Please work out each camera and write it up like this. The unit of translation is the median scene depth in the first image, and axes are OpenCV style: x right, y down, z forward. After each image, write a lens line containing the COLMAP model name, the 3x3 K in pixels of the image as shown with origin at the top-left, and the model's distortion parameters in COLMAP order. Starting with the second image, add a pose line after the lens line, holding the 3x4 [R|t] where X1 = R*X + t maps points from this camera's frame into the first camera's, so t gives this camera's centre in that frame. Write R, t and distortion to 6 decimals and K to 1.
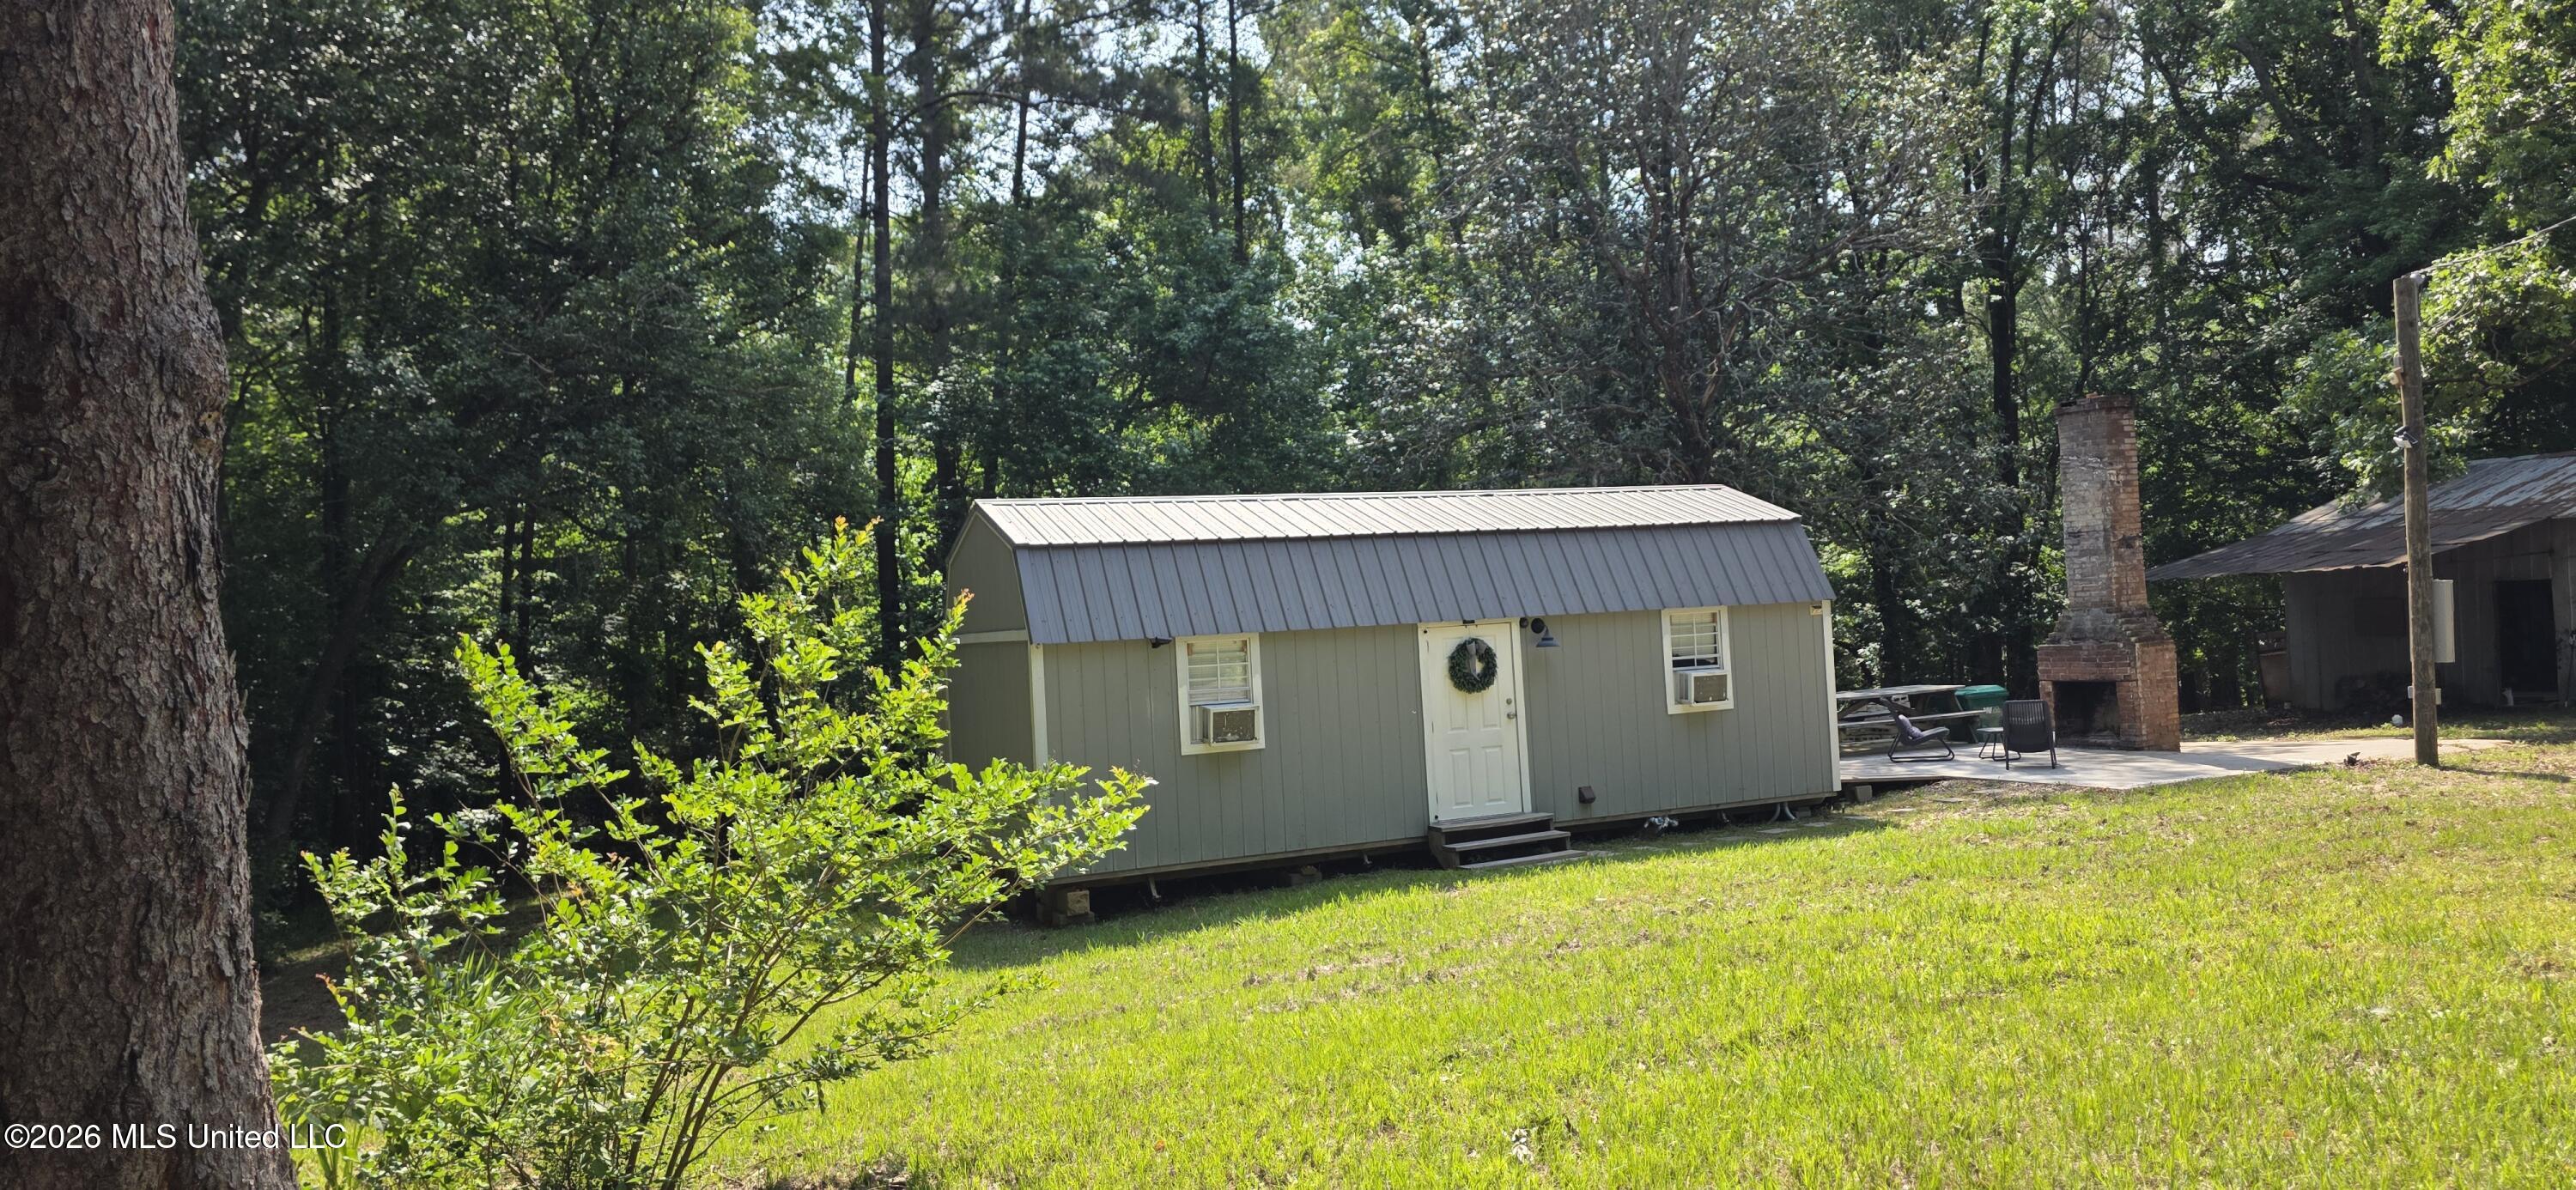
lens RADIAL K [[1713.0, 0, 1322.0], [0, 1713.0, 592.9], [0, 0, 1]] dist [0.092956, -0.092851]
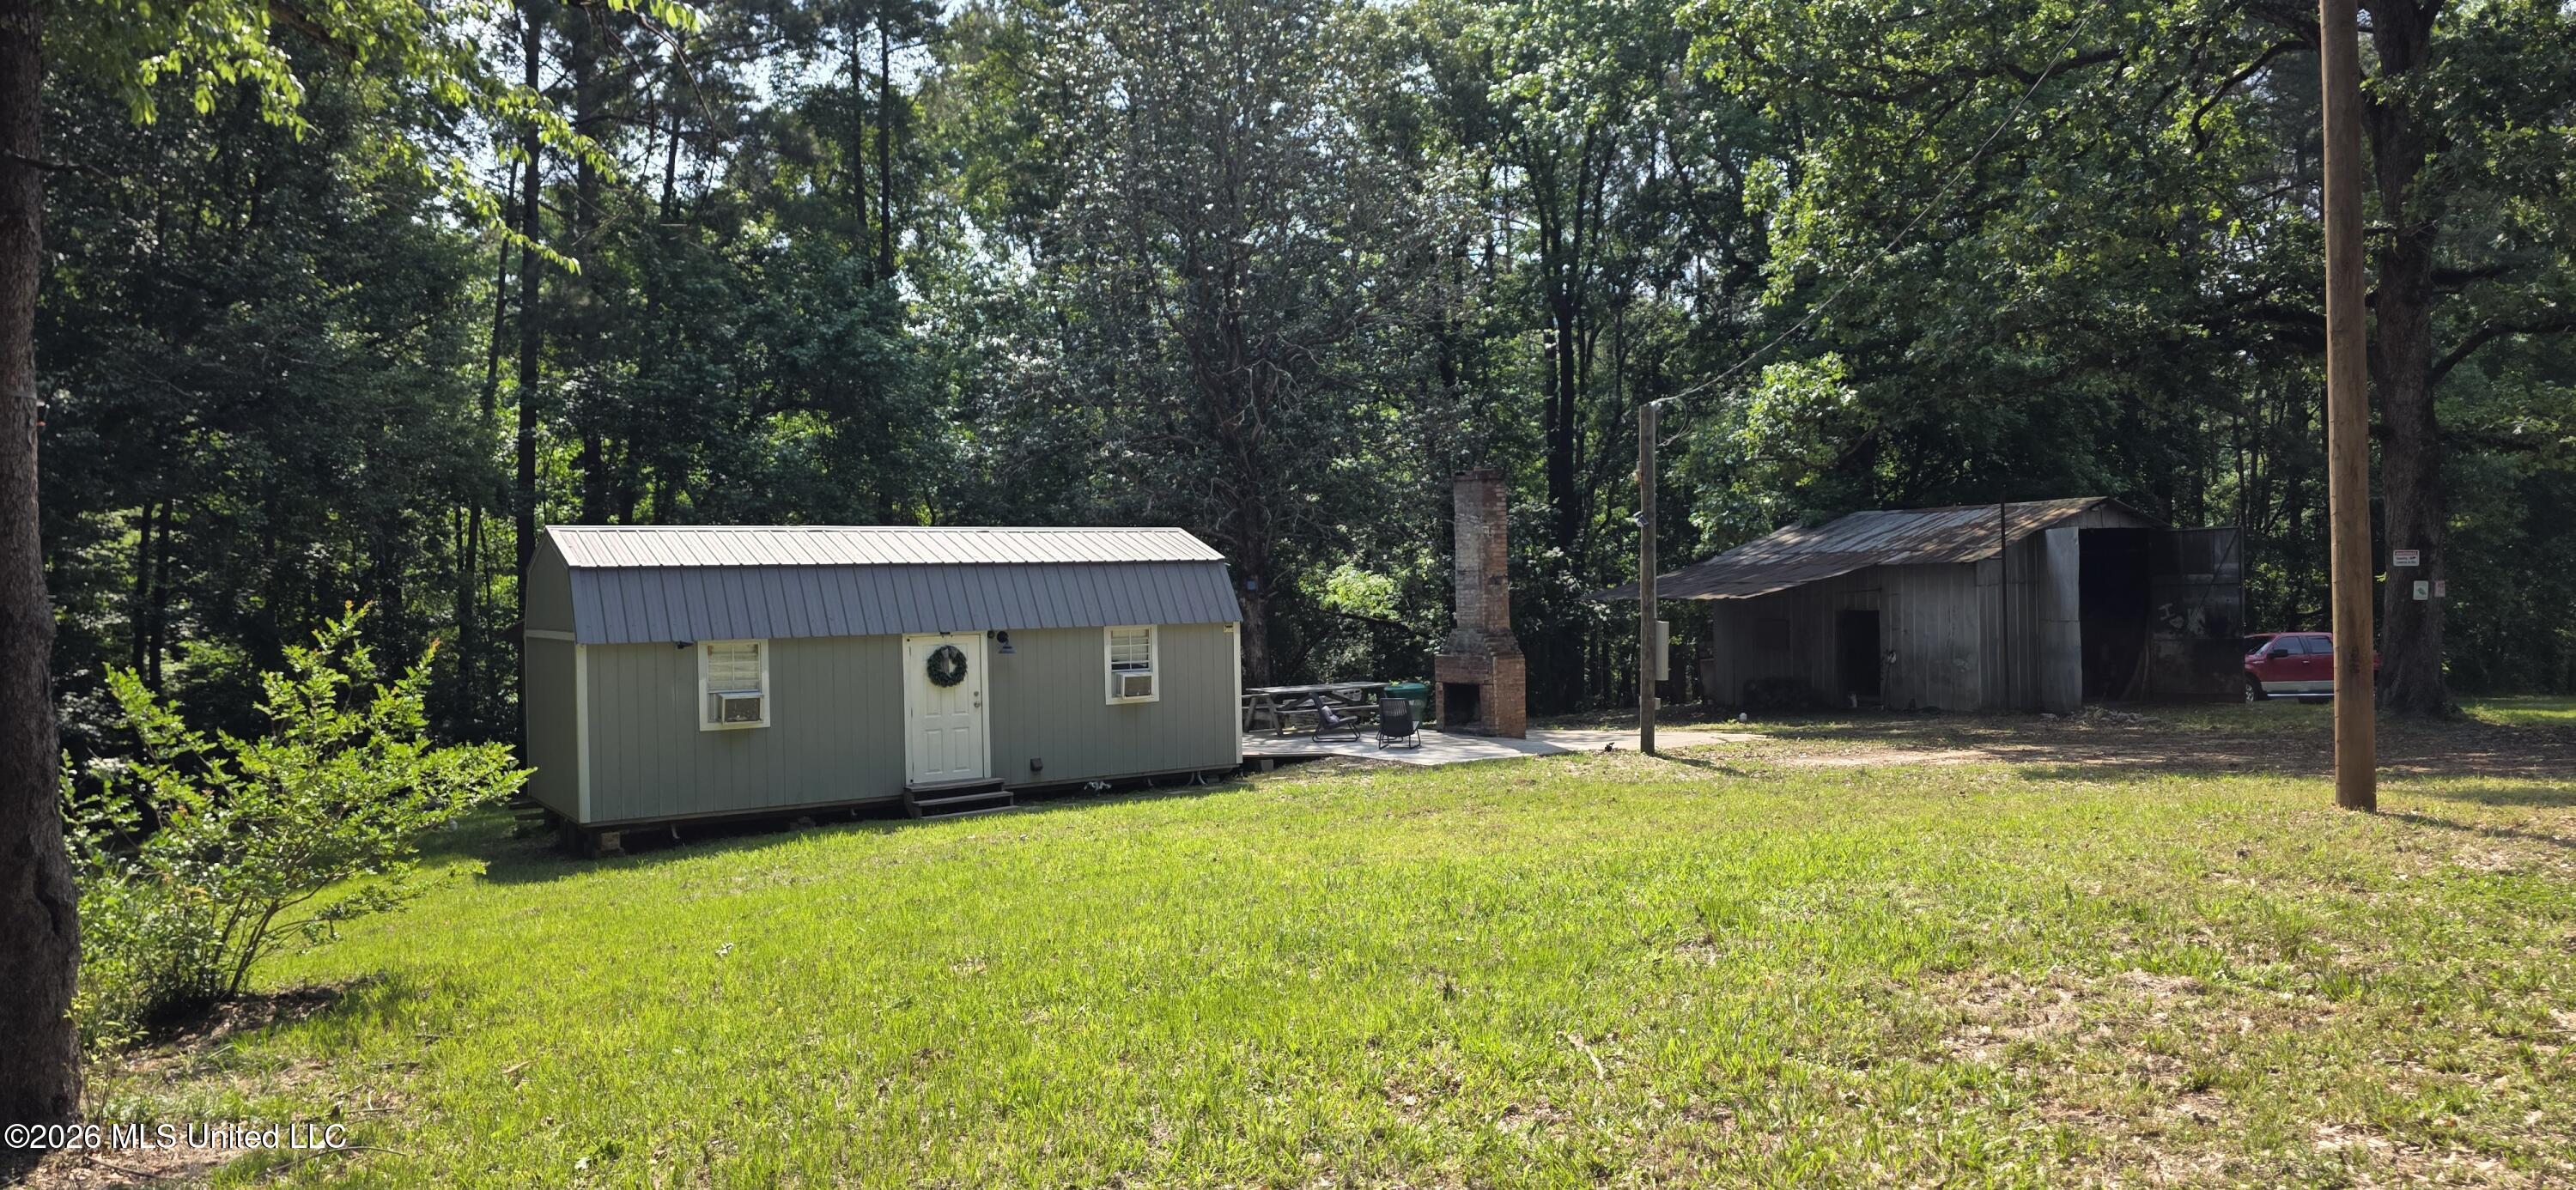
lens RADIAL K [[1713.0, 0, 1314.4], [0, 1713.0, 594.4], [0, 0, 1]] dist [0.092956, -0.092851]
pose [[0.987611, 0.033971, 0.153200, 0.160504], [-0.037063, 0.999162, 0.017367, -0.045916], [-0.152482, -0.022830, 0.988043, -0.349040]]
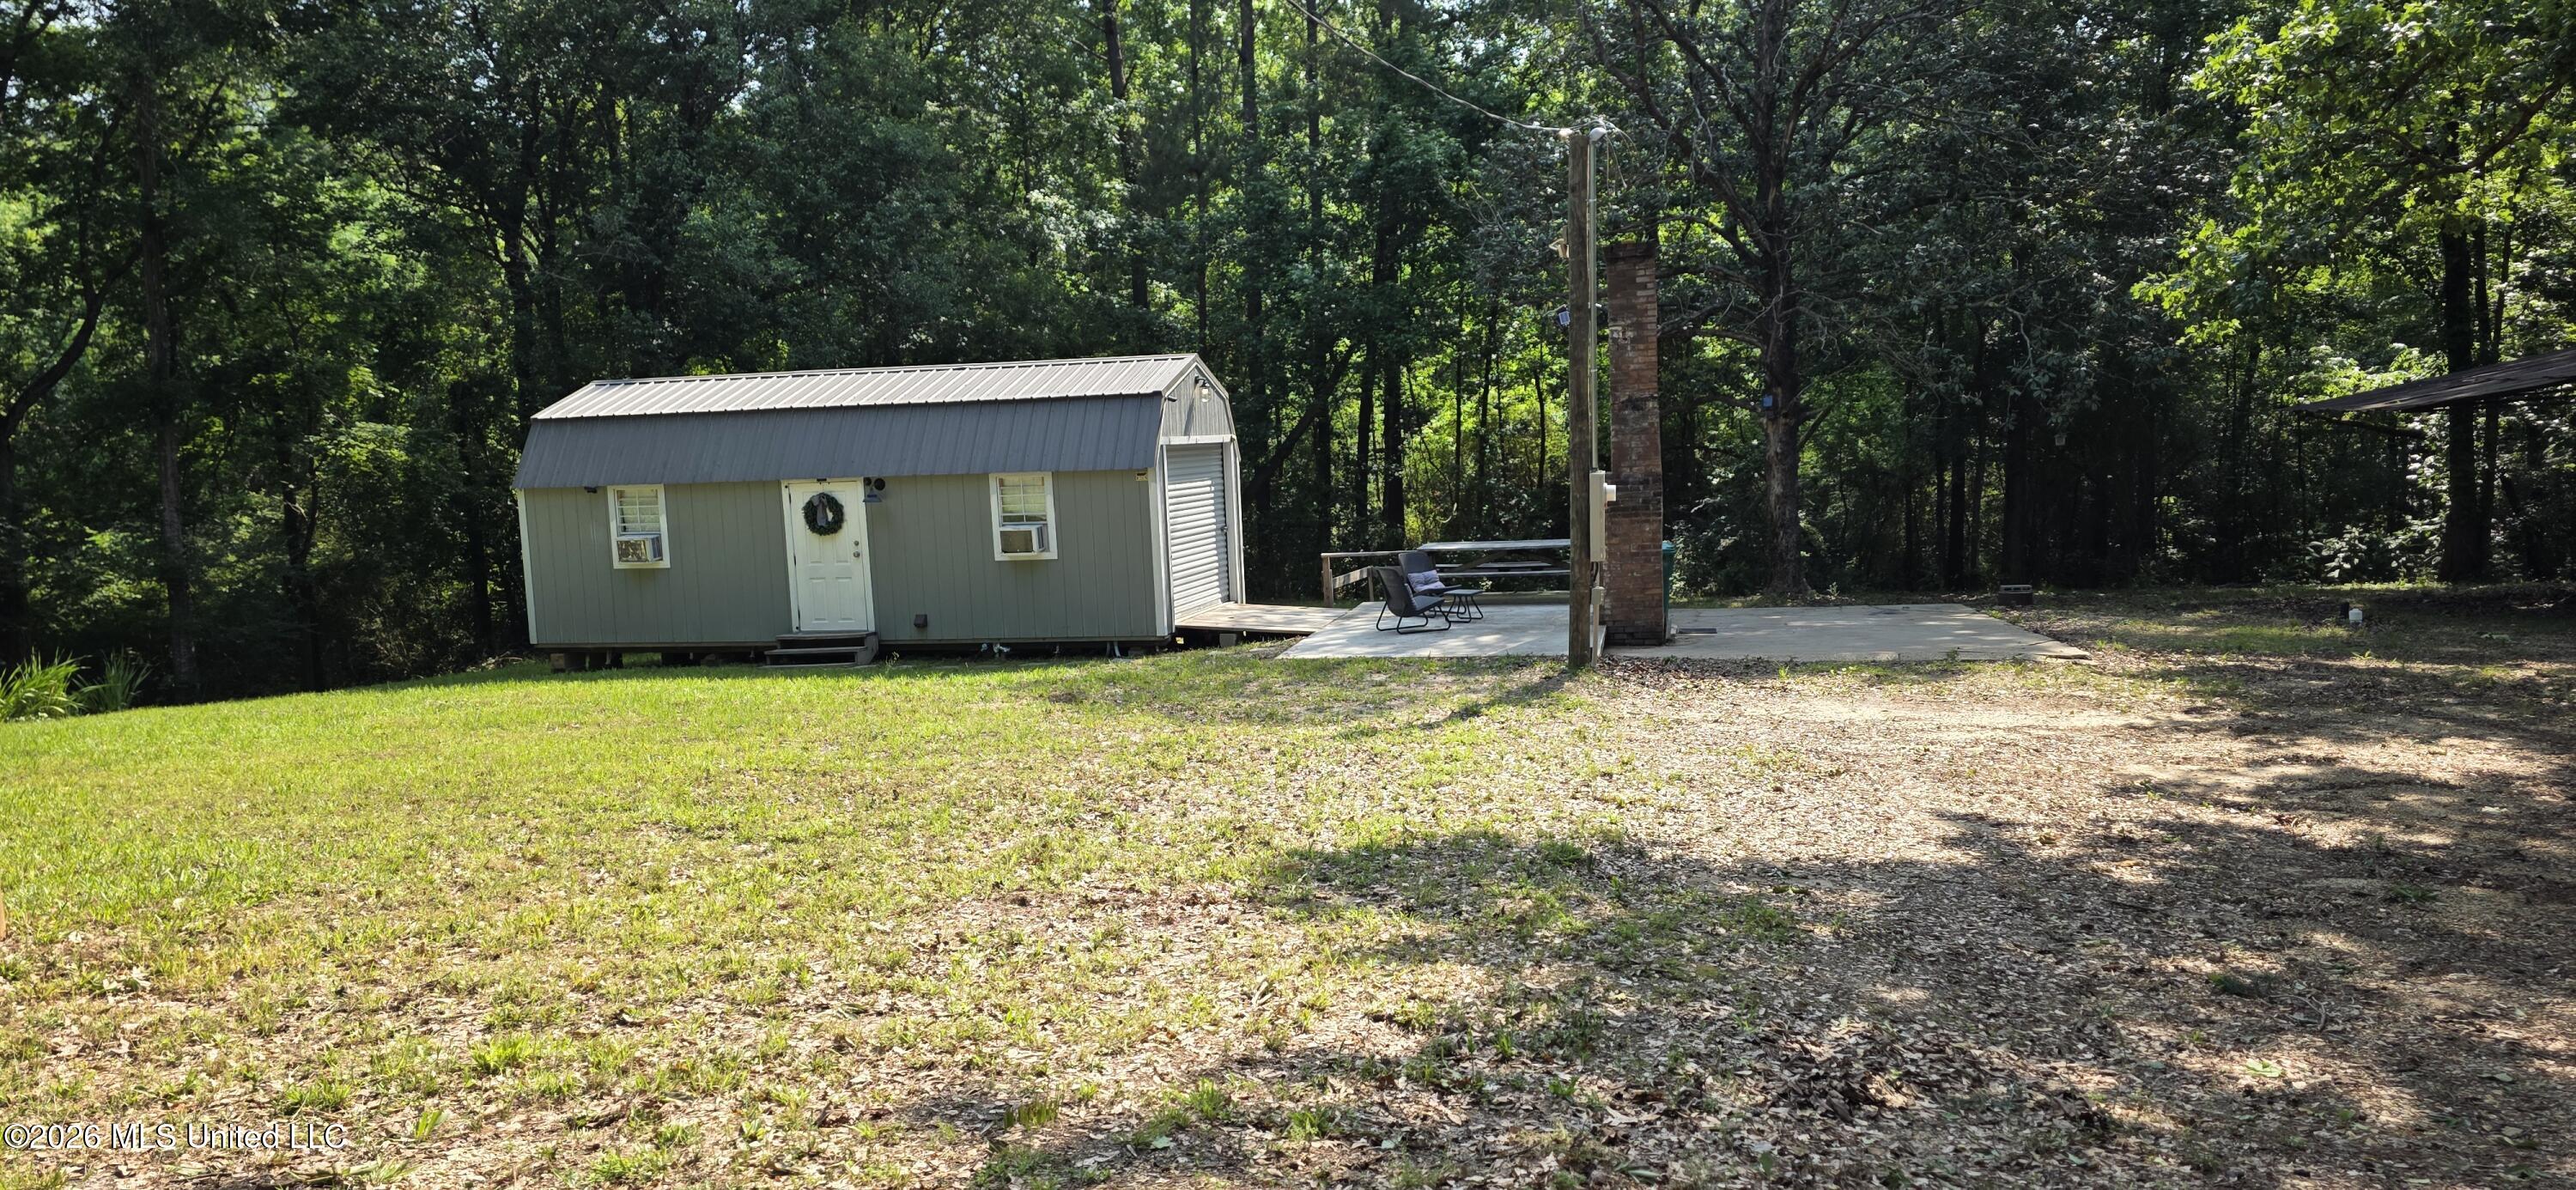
lens RADIAL K [[1713.0, 0, 1292.0], [0, 1713.0, 600.0], [0, 0, 1]] dist [0.092956, -0.092851]
pose [[0.788552, 0.084927, -0.609076, 1.138576], [0.007608, 0.988995, 0.147751, -0.080773], [0.614921, -0.121143, 0.779228, 0.198200]]
